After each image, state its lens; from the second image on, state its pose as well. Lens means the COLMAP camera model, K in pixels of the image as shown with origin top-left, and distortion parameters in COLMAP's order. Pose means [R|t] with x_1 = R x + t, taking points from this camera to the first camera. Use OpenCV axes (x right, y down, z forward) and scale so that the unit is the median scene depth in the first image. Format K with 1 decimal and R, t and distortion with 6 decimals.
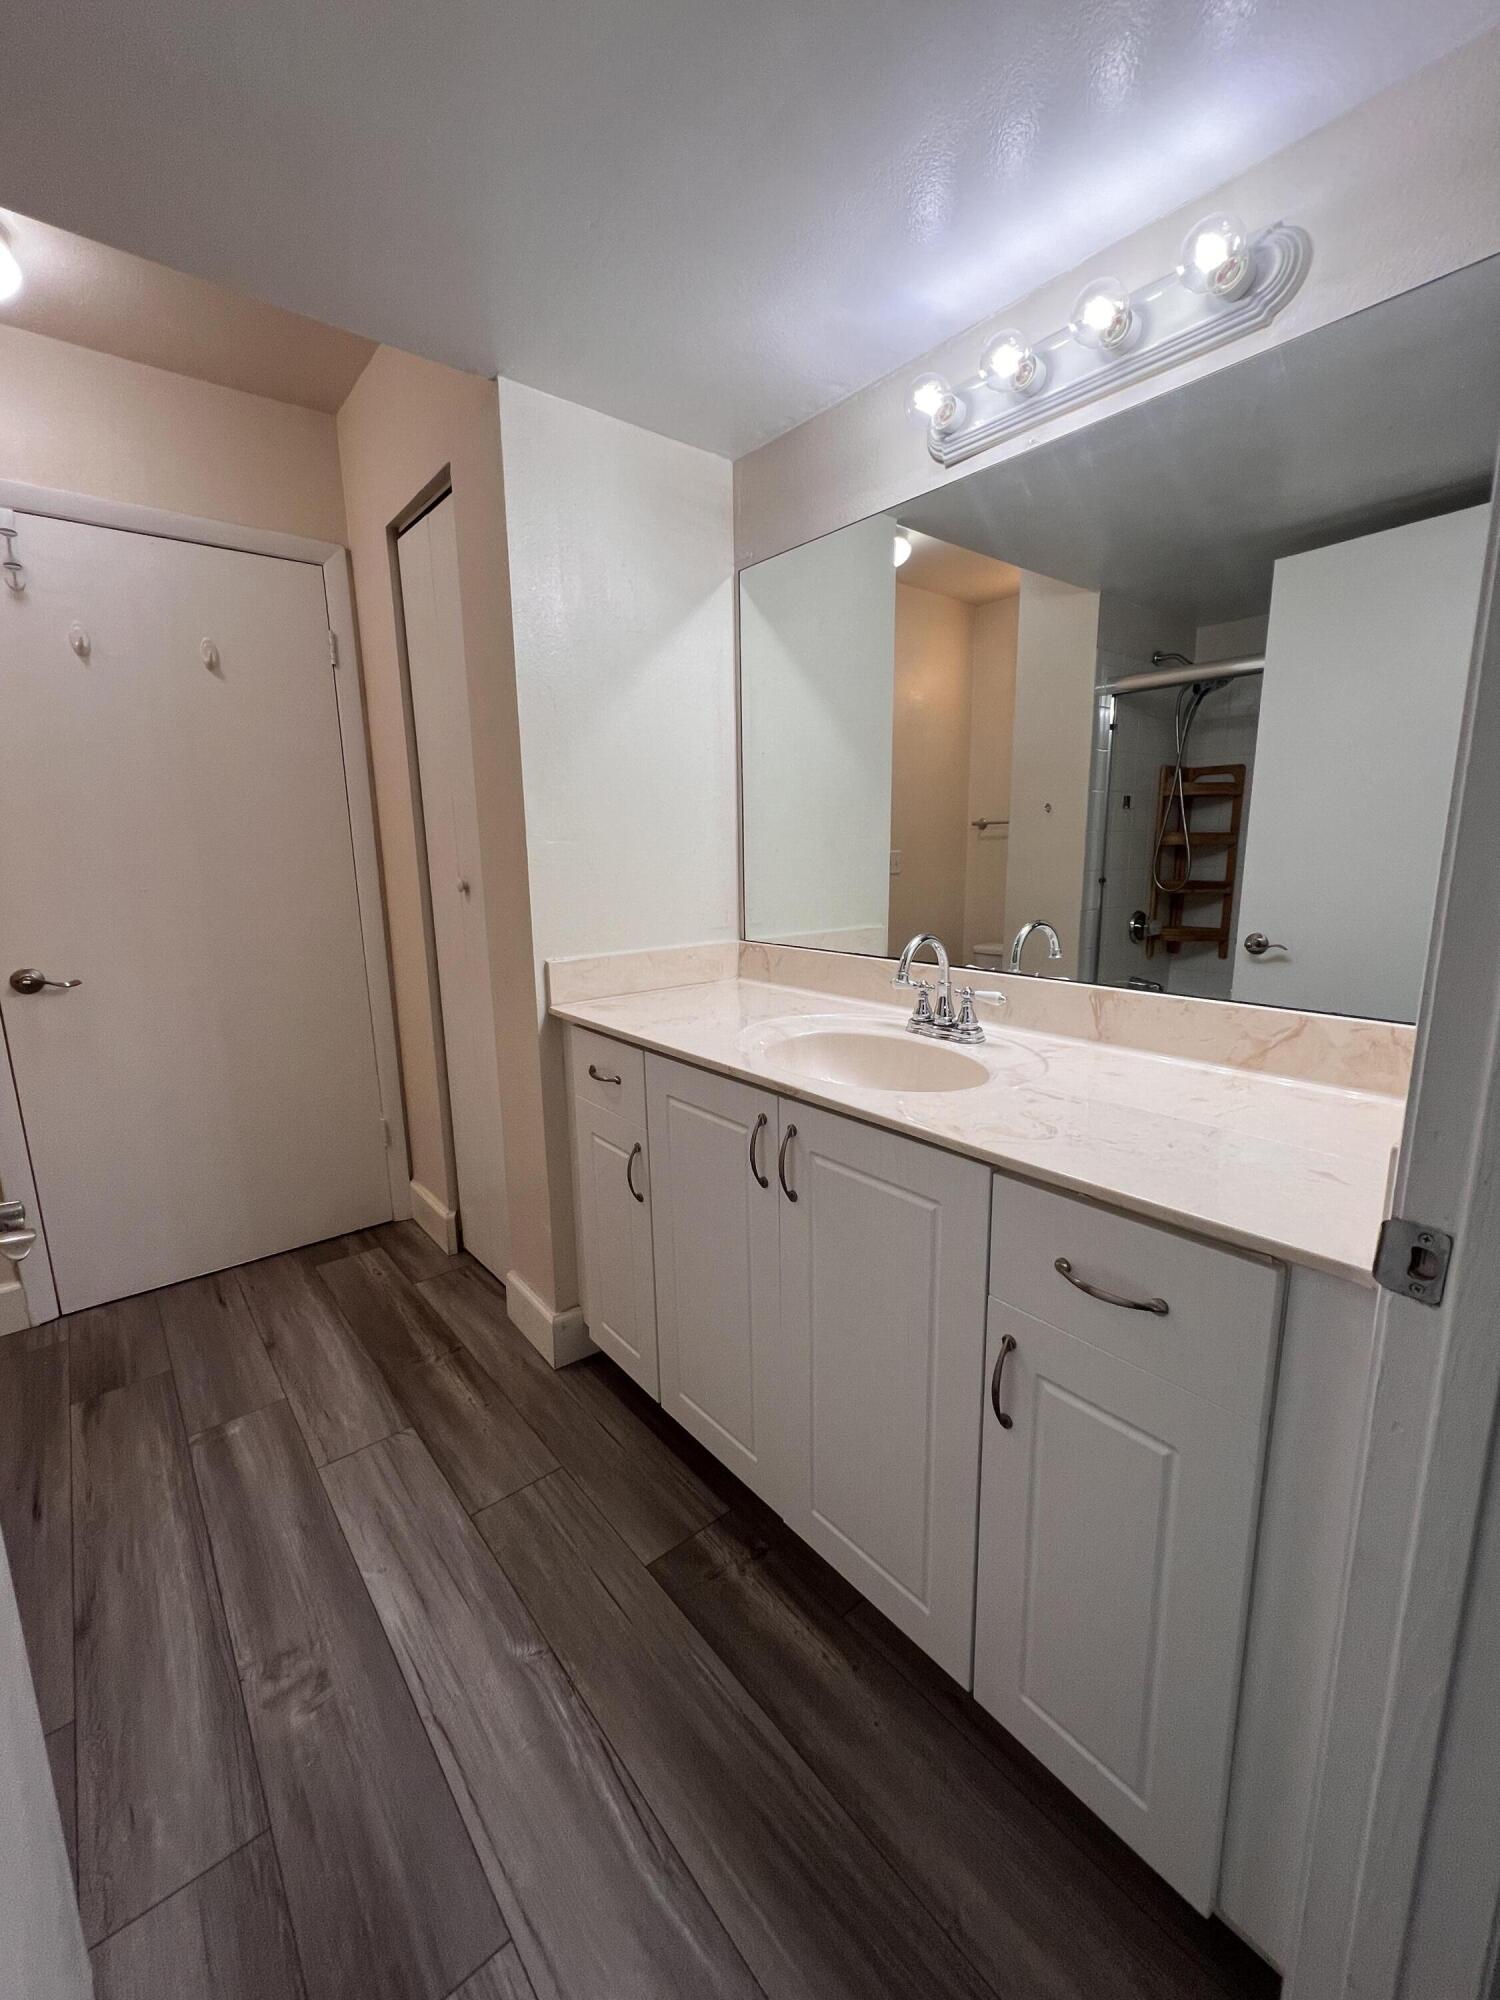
lens RADIAL K [[815.4, 0, 750.0], [0, 815.4, 1000.0], [0, 0, 1]] dist [-0.002807, -0.000144]
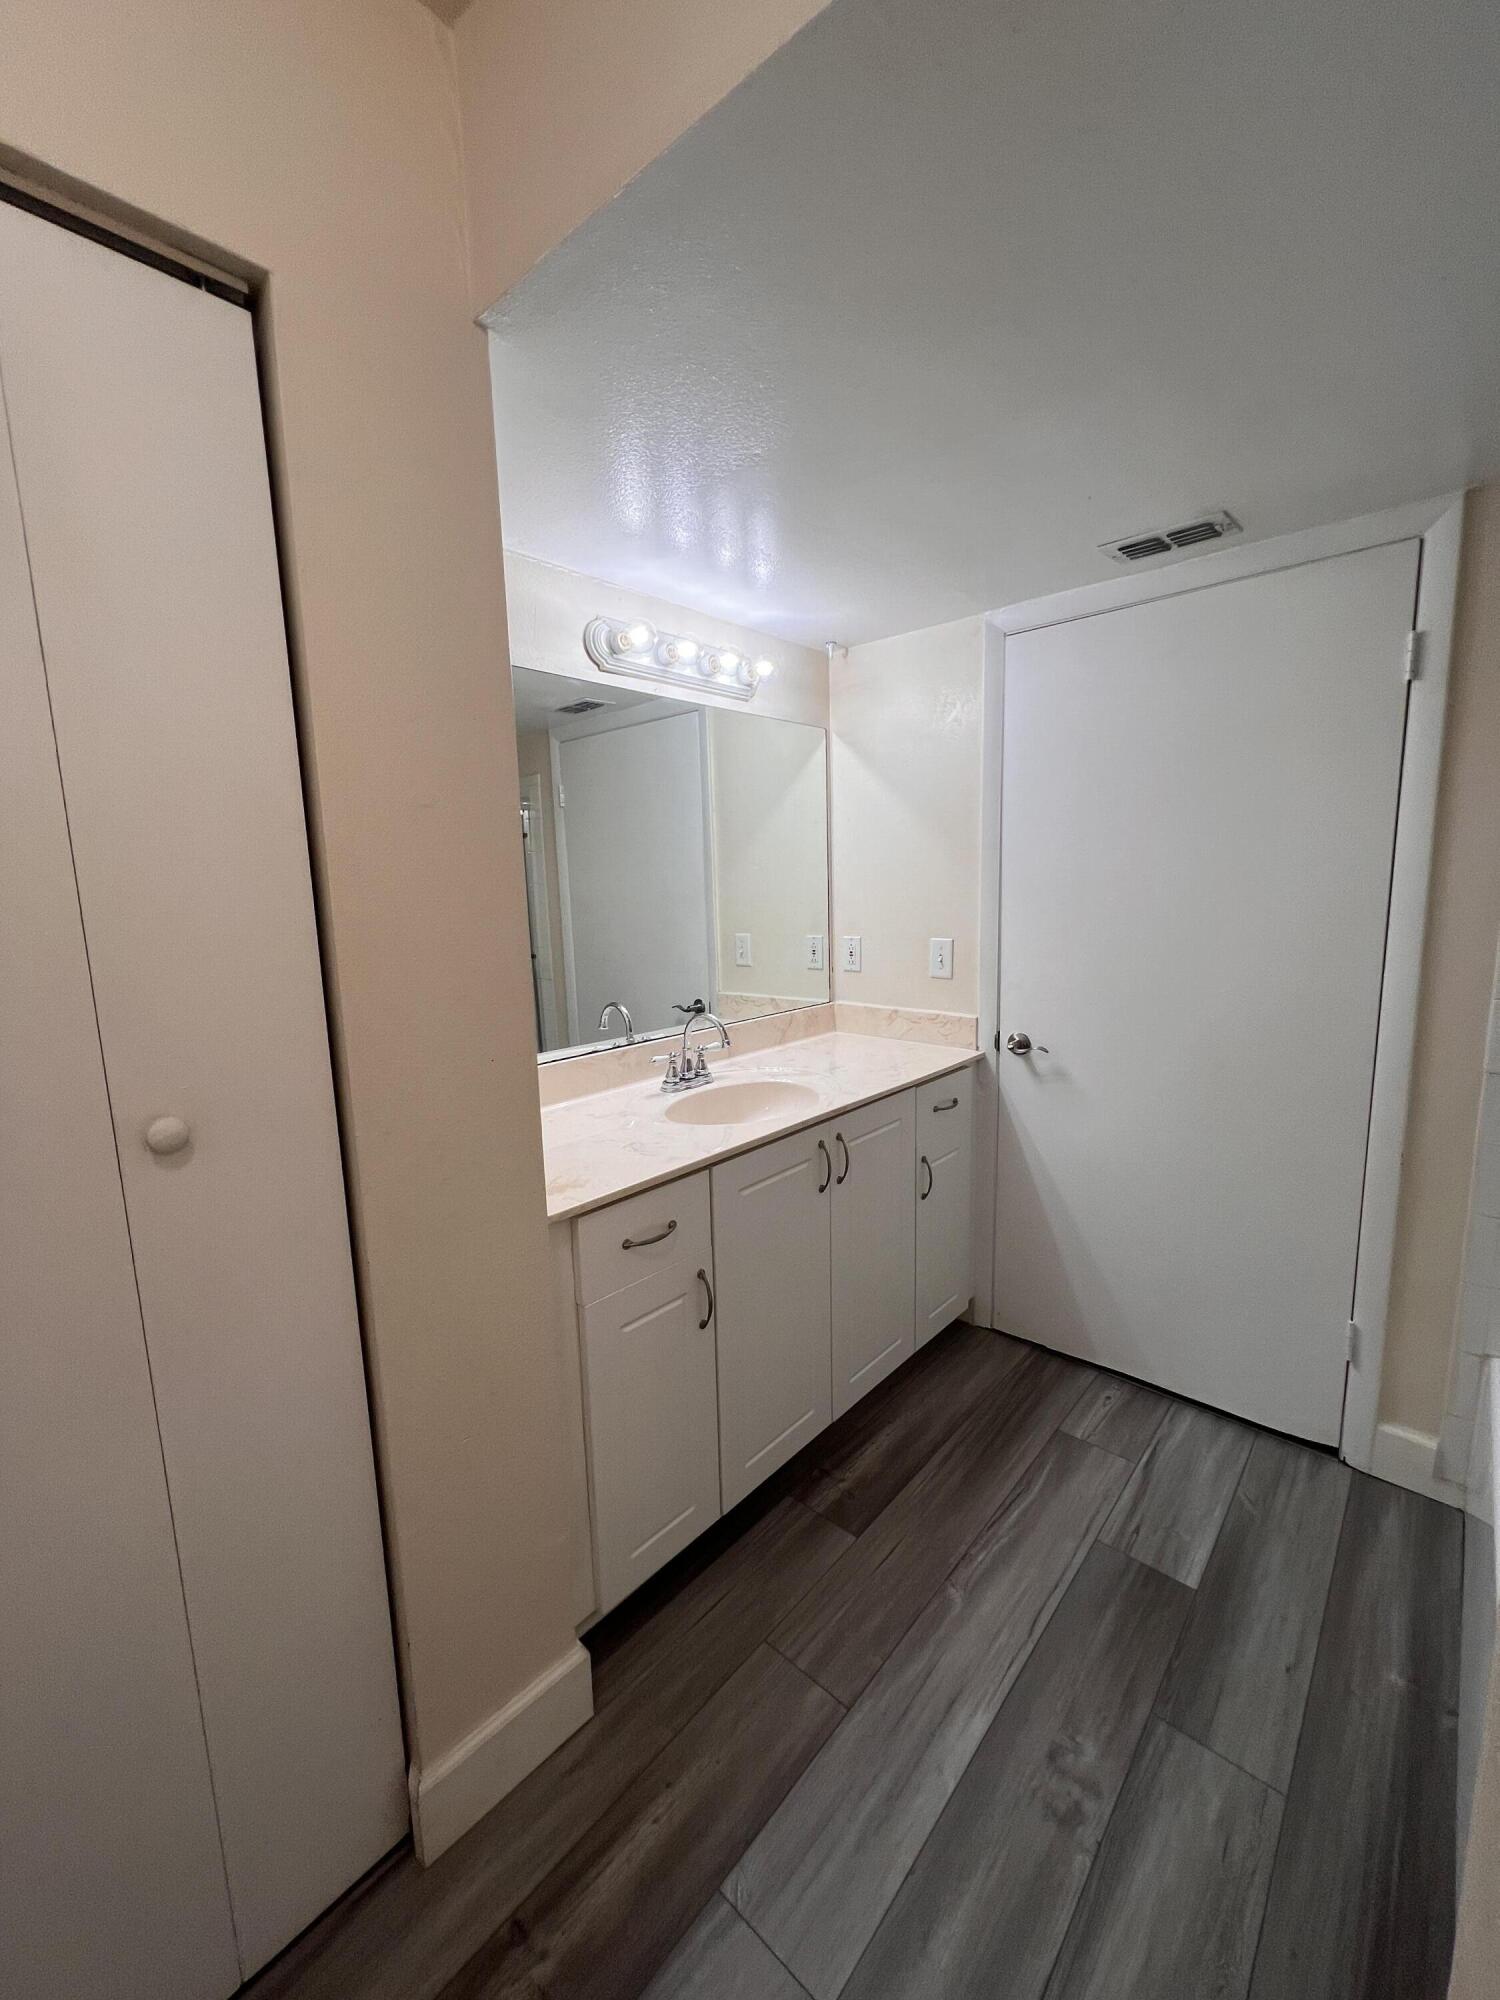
lens RADIAL K [[798.2, 0, 750.0], [0, 798.2, 1000.0], [0, 0, 1]] dist [0.000449, 0.000519]
pose [[-0.145078, -0.124383, 0.981571, -1.311311], [0.211990, 0.965120, 0.153631, -0.340183], [-0.966443, 0.230372, -0.113650, 1.222022]]
